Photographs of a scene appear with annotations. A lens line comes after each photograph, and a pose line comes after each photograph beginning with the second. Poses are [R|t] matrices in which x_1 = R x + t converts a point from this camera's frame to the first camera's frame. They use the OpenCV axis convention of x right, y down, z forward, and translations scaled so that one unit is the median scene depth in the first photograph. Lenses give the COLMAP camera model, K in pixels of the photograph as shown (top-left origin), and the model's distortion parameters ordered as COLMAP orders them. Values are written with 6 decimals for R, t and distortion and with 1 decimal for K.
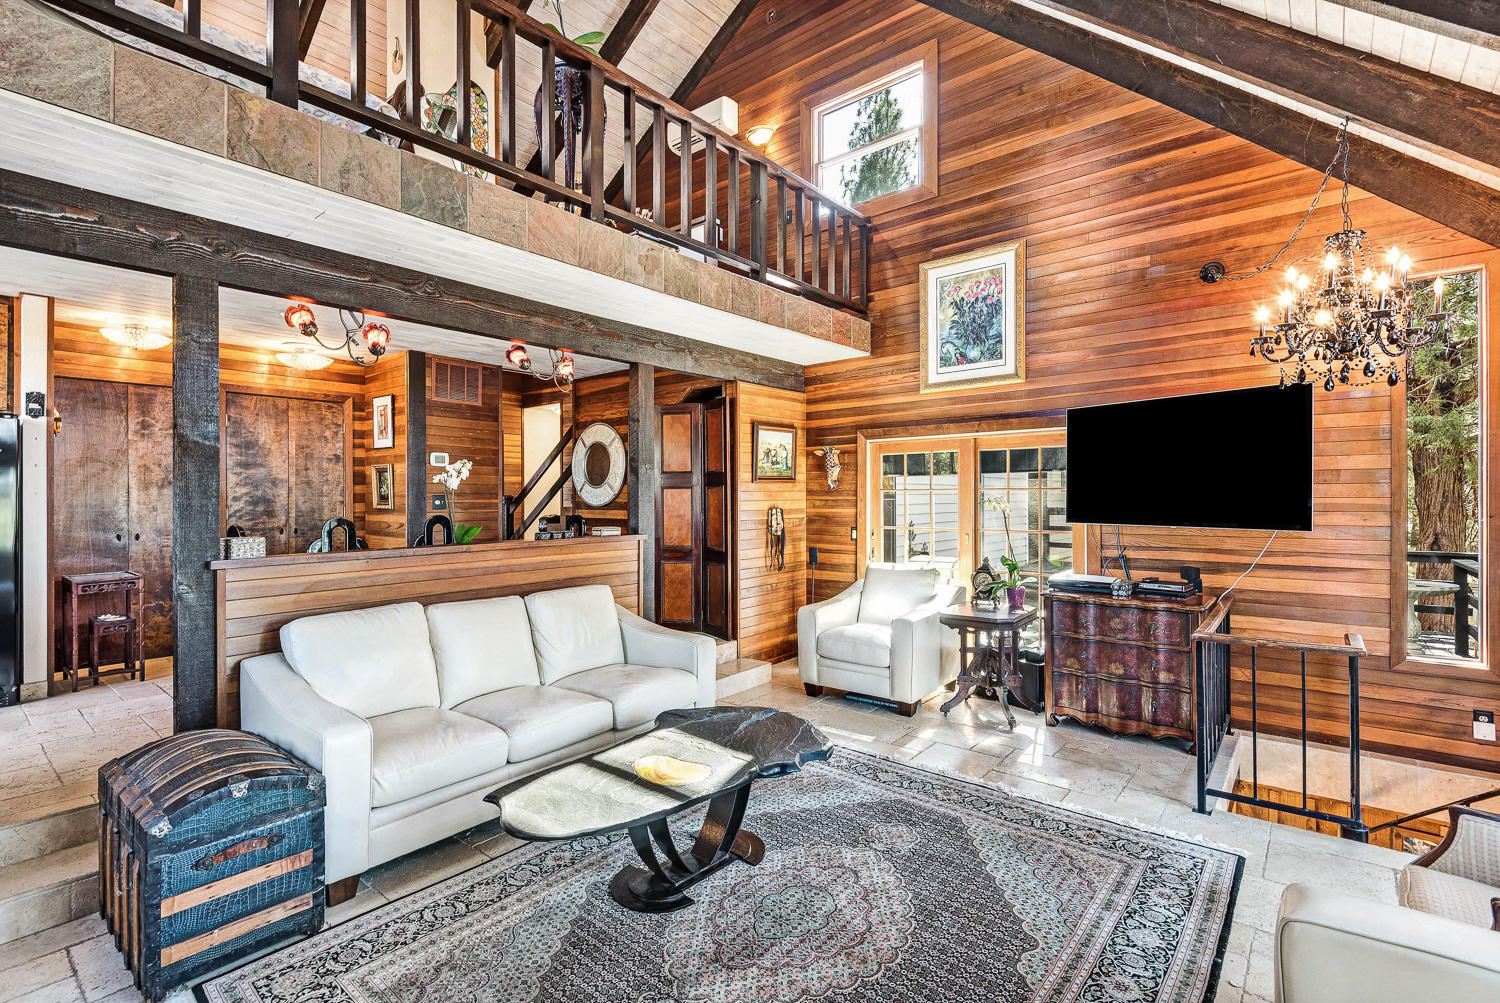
lens RADIAL K [[692.6, 0, 750.0], [0, 692.6, 501.5], [0, 0, 1]] dist [0.024100, -0.020666]
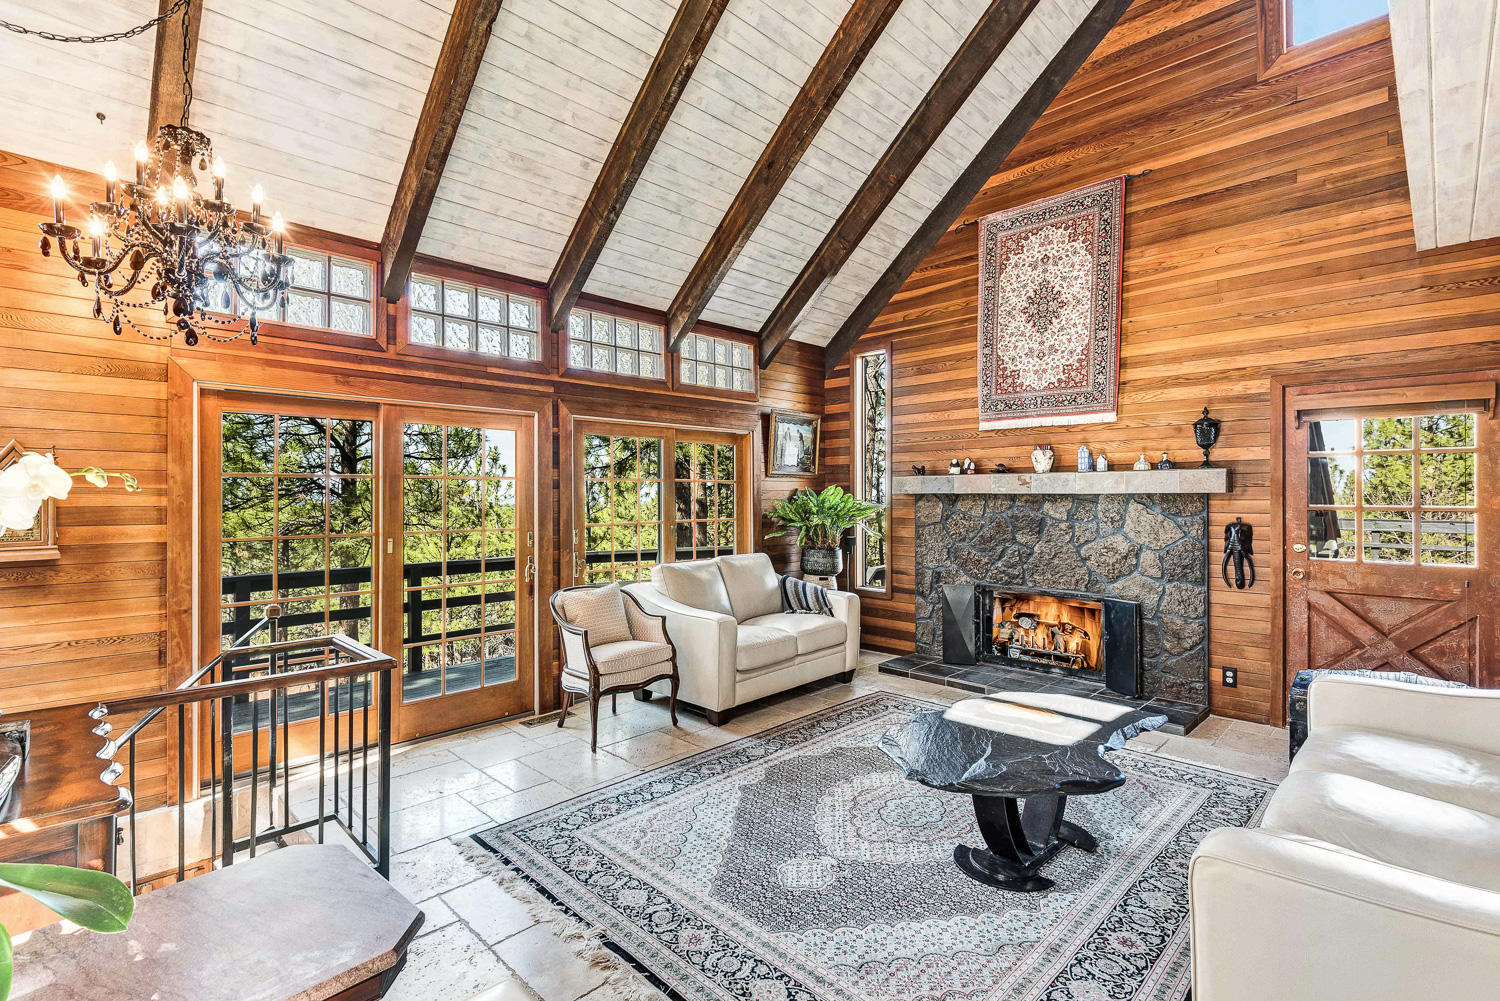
lens RADIAL K [[697.4, 0, 748.0], [0, 697.4, 489.4], [0, 0, 1]] dist [0.030041, -0.019560]
pose [[-0.995859, 0.010220, 0.090338, 0.111953], [0.010376, 0.999945, 0.001266, 0.004786], [-0.090321, 0.002198, -0.995910, 1.067990]]
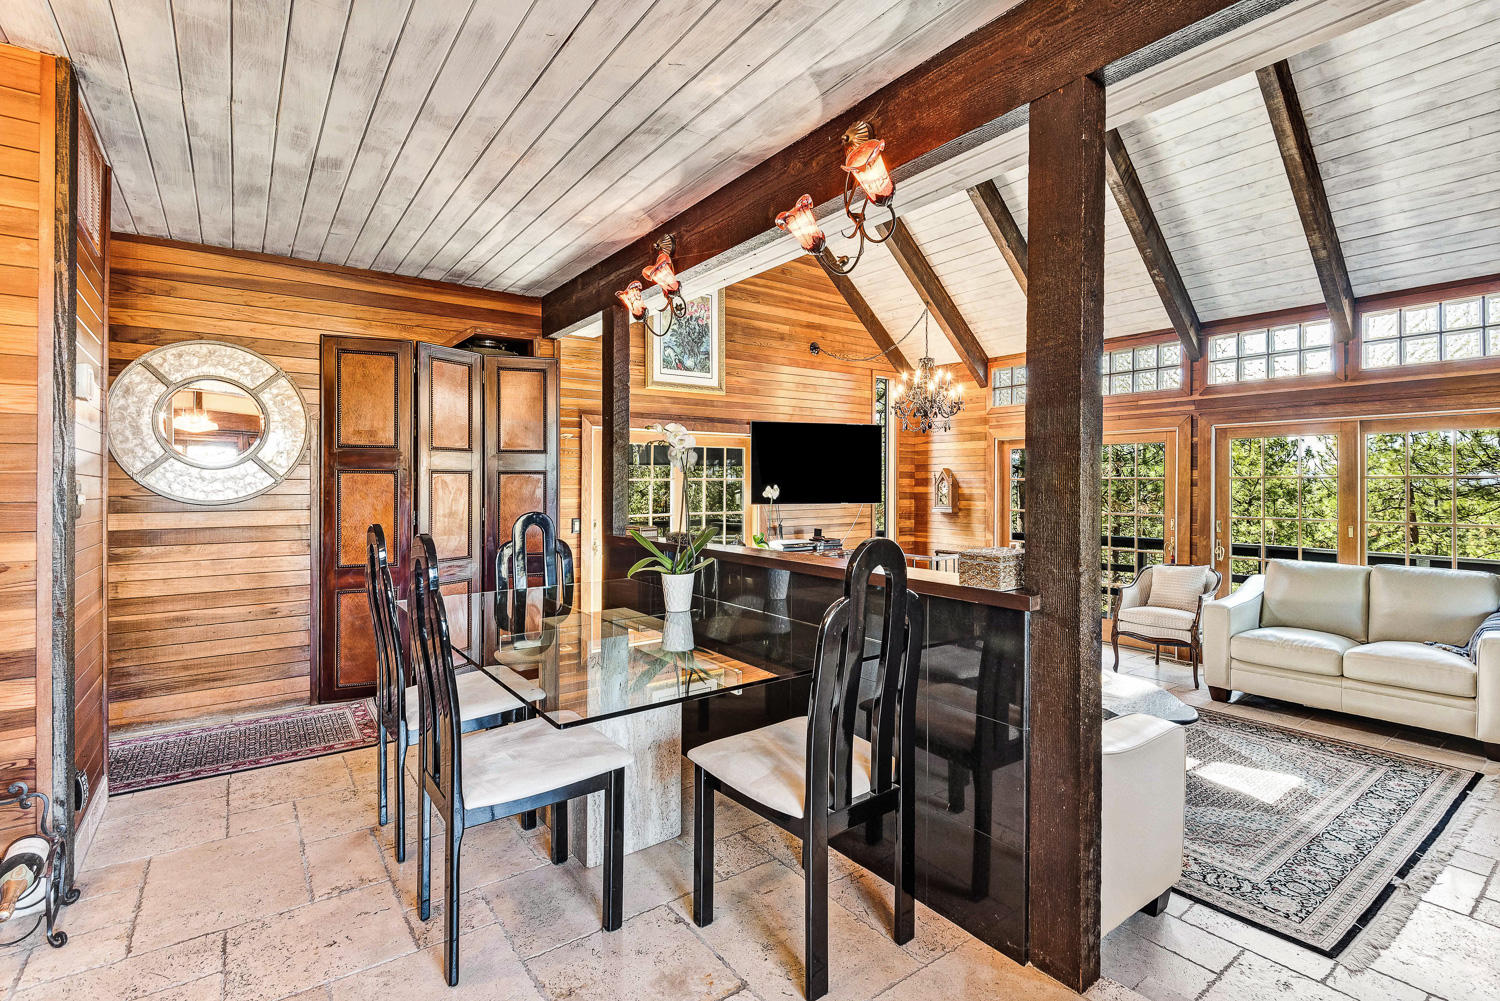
lens RADIAL K [[697.4, 0, 748.0], [0, 697.4, 489.4], [0, 0, 1]] dist [0.030041, -0.019560]
pose [[0.243314, -0.005049, 0.969934, -0.806685], [0.009814, 0.999948, 0.002743, -0.002657], [-0.969898, 0.008852, 0.243351, 0.630857]]
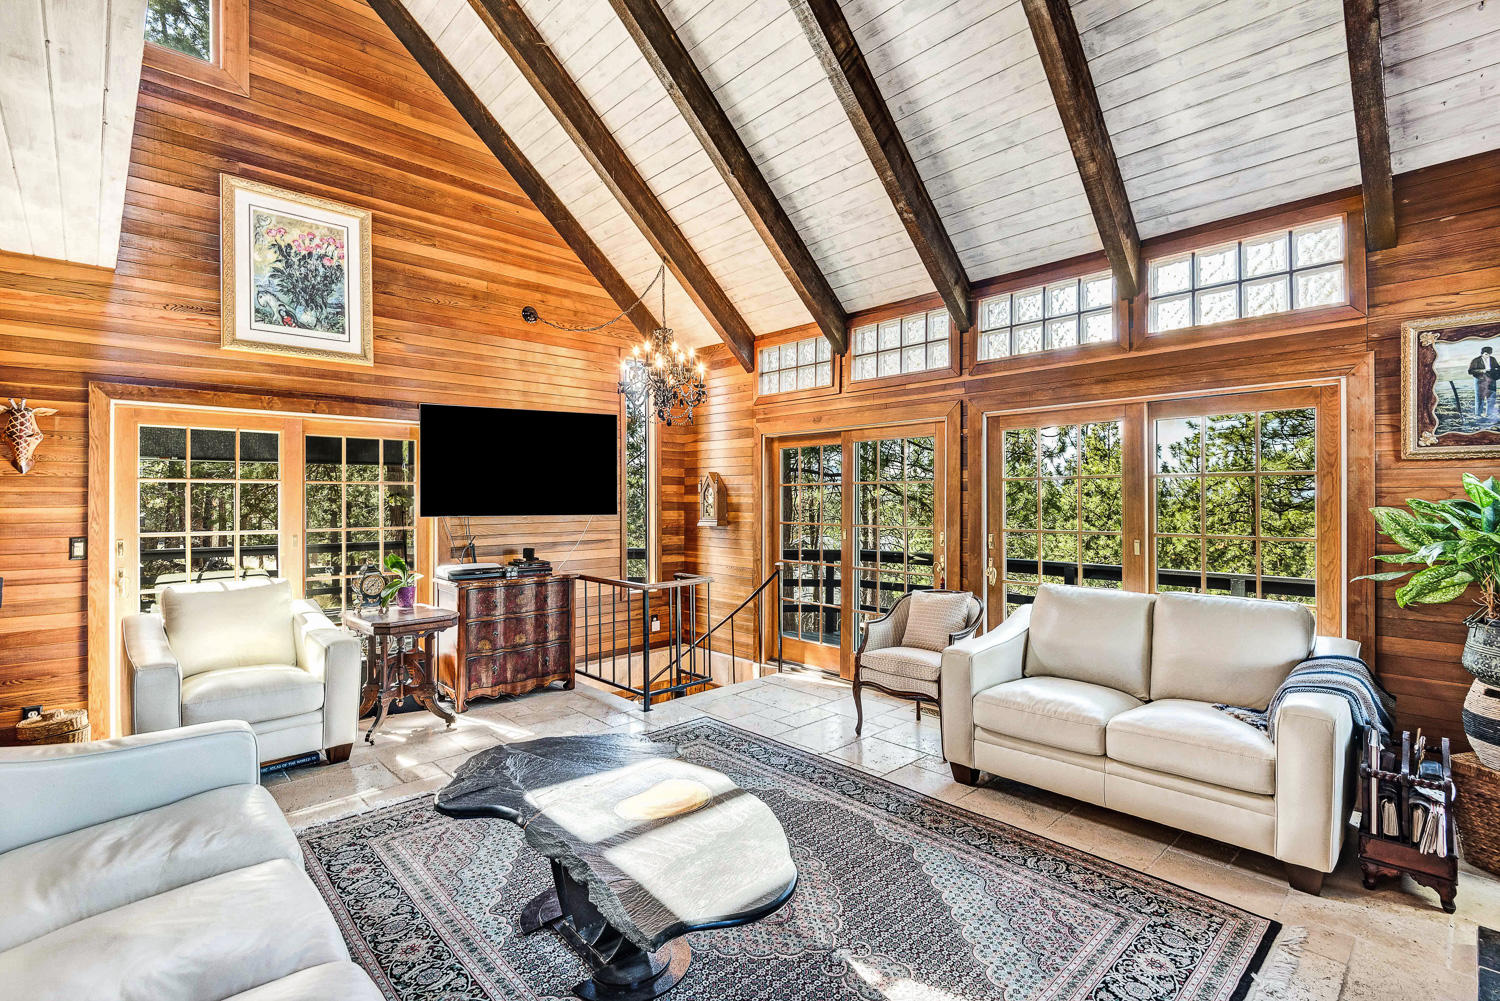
lens RADIAL K [[694.5, 0, 740.5], [0, 694.5, 501.6], [0, 0, 1]] dist [0.059194, -0.046164]
pose [[0.126628, 0.000447, 0.991950, -0.457960], [0.010505, 0.999943, -0.001791, 0.014462], [-0.991895, 0.010647, 0.126616, 0.386607]]
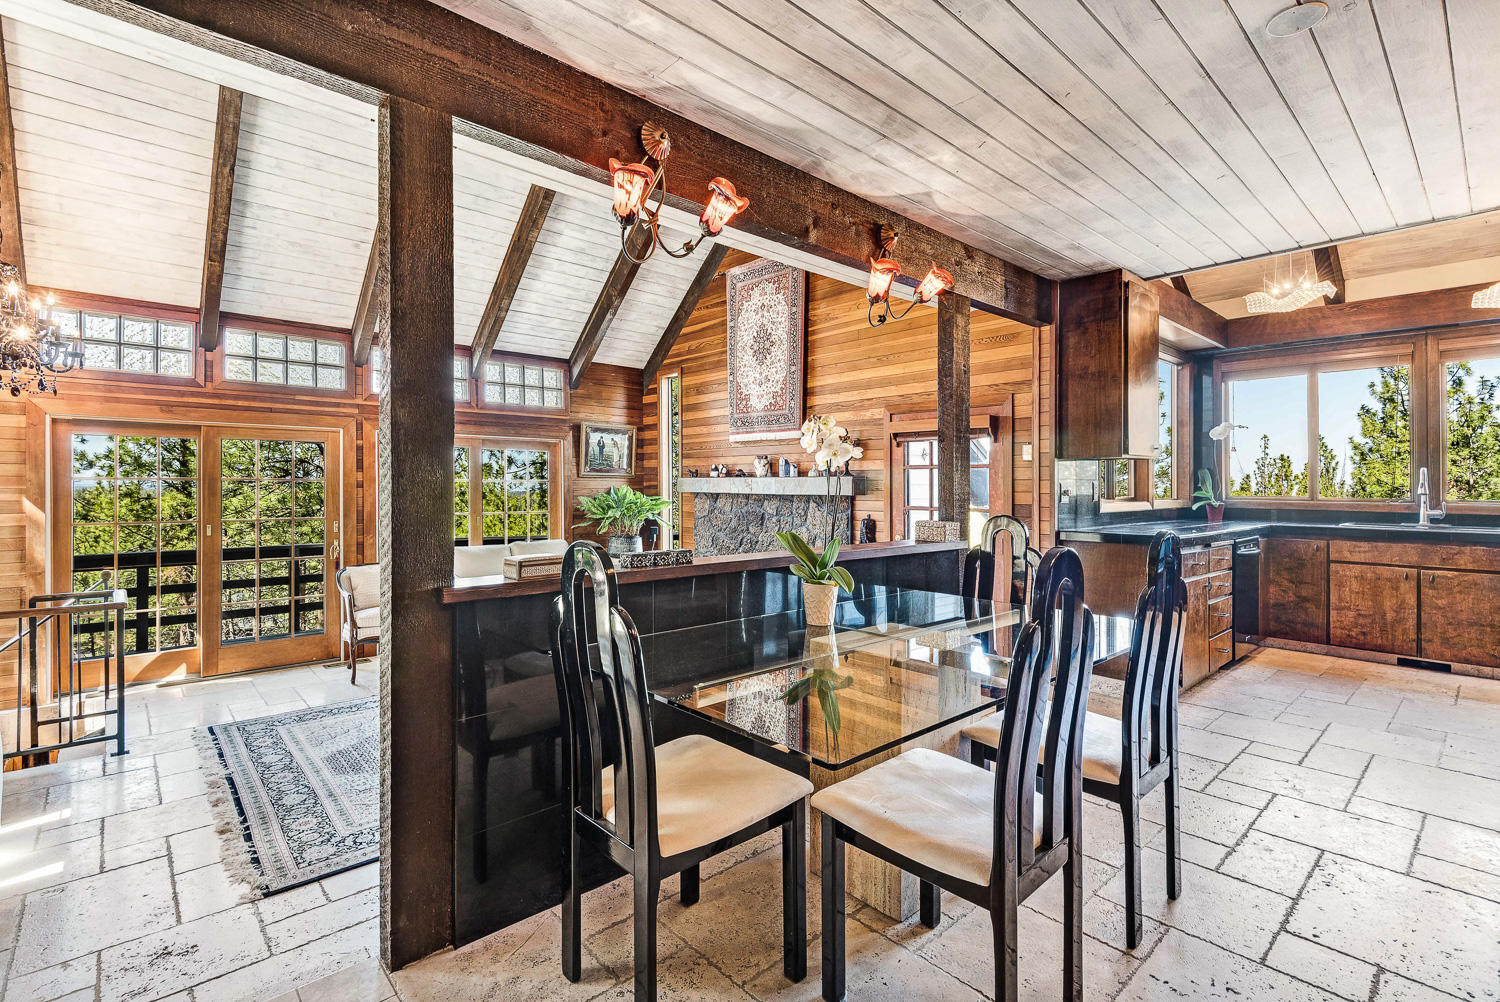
lens RADIAL K [[686.4, 0, 758.9], [0, 686.4, 487.0], [0, 0, 1]] dist [0.016513, -0.011457]
pose [[-0.992151, 0.002205, 0.125023, -0.349703], [0.003562, 0.999937, 0.010630, -0.008255], [-0.124992, 0.010992, -0.992097, 1.246361]]
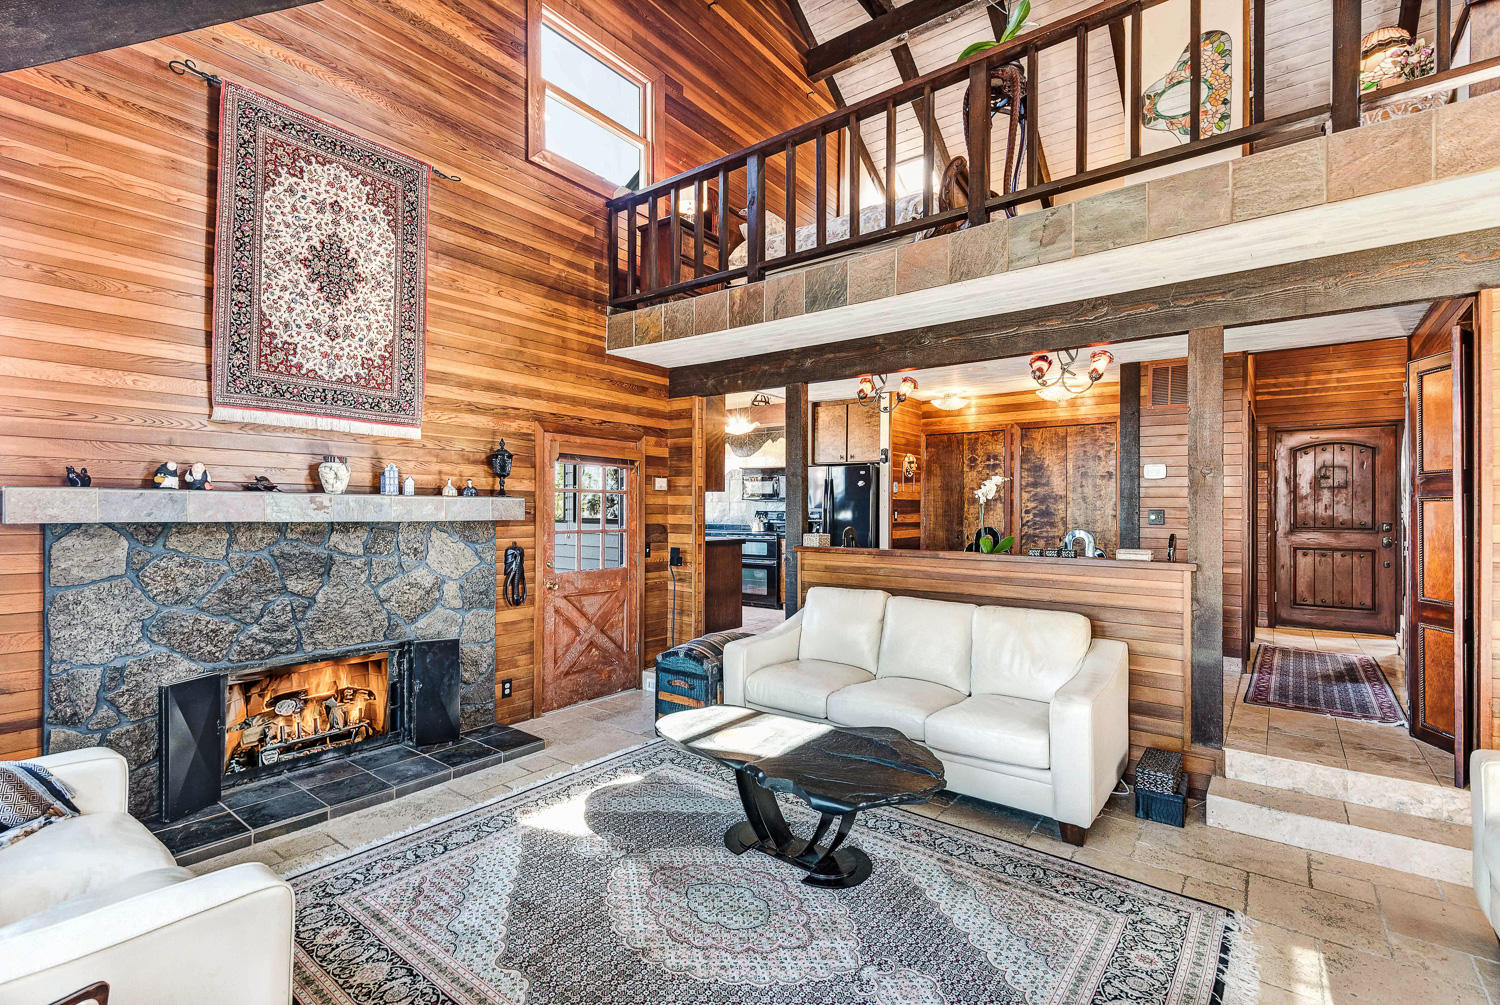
lens RADIAL K [[683.3, 0, 747.2], [0, 683.3, 506.4], [0, 0, 1]] dist [0.024252, -0.000285]
pose [[0.039752, -0.000207, -0.999210, 0.517399], [-0.014717, 0.999891, -0.000793, -0.005103], [0.999101, 0.014737, 0.039745, 0.461376]]
